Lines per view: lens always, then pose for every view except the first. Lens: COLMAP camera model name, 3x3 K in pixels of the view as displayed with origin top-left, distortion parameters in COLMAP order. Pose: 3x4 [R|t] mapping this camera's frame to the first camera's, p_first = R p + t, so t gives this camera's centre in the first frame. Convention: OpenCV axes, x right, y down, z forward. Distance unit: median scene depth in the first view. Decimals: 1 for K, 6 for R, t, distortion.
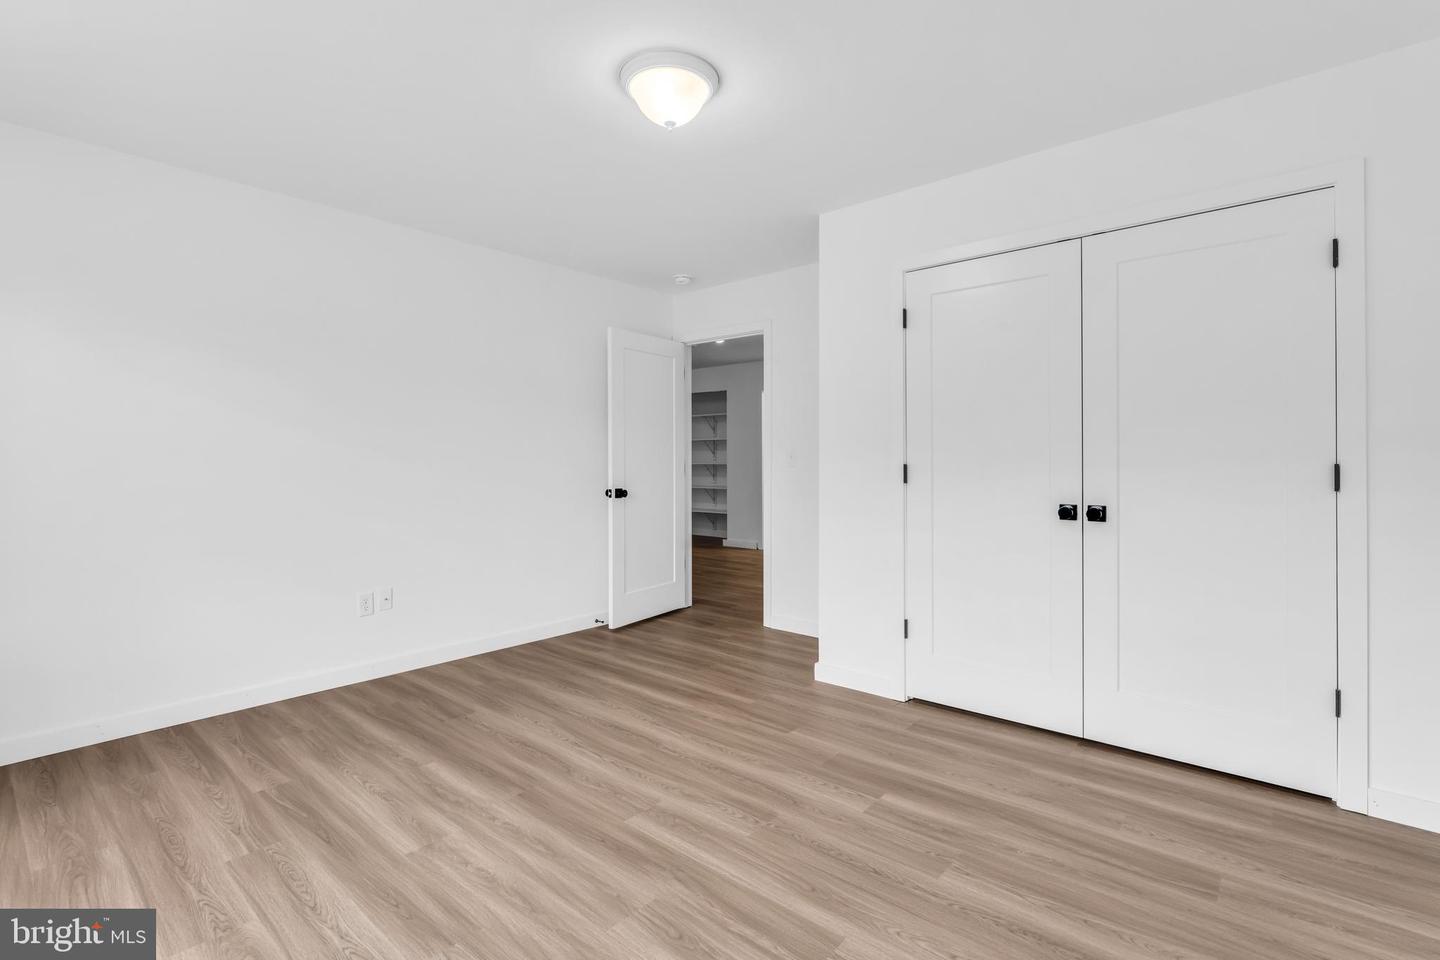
lens RADIAL K [[695.3, 0, 726.1], [0, 695.3, 463.3], [0, 0, 1]] dist [-0.002561, 0.000535]
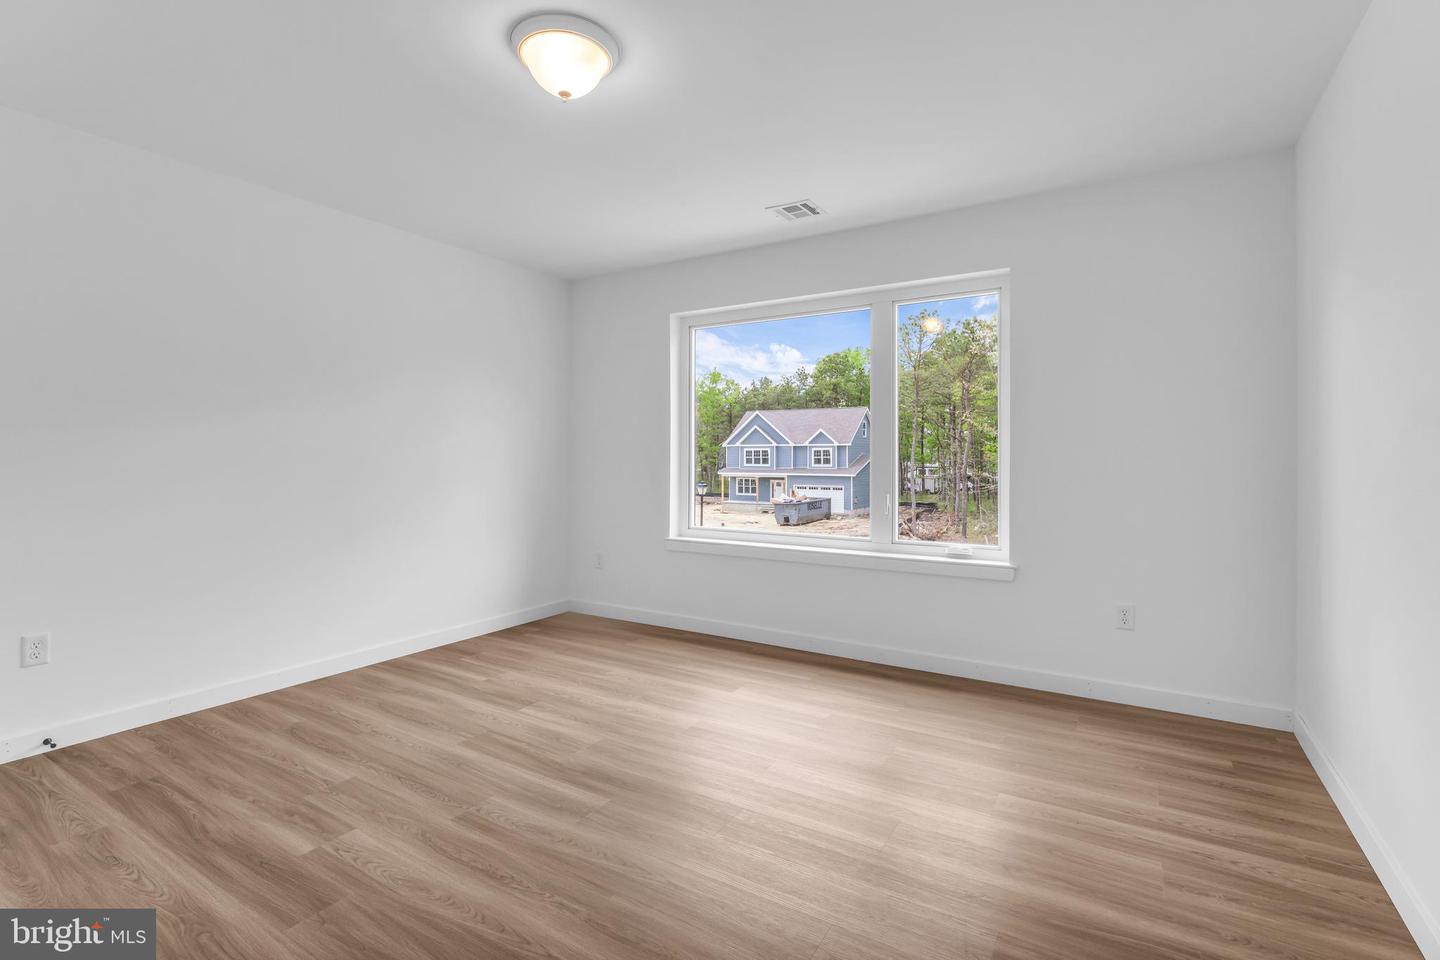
lens RADIAL K [[695.3, 0, 729.6], [0, 695.3, 468.8], [0, 0, 1]] dist [-0.002561, 0.000535]
pose [[-0.986842, 0.002572, -0.161664, -0.153542], [0.000815, 0.999940, 0.010934, 0.004295], [0.161683, 0.010659, -0.986785, 2.025511]]
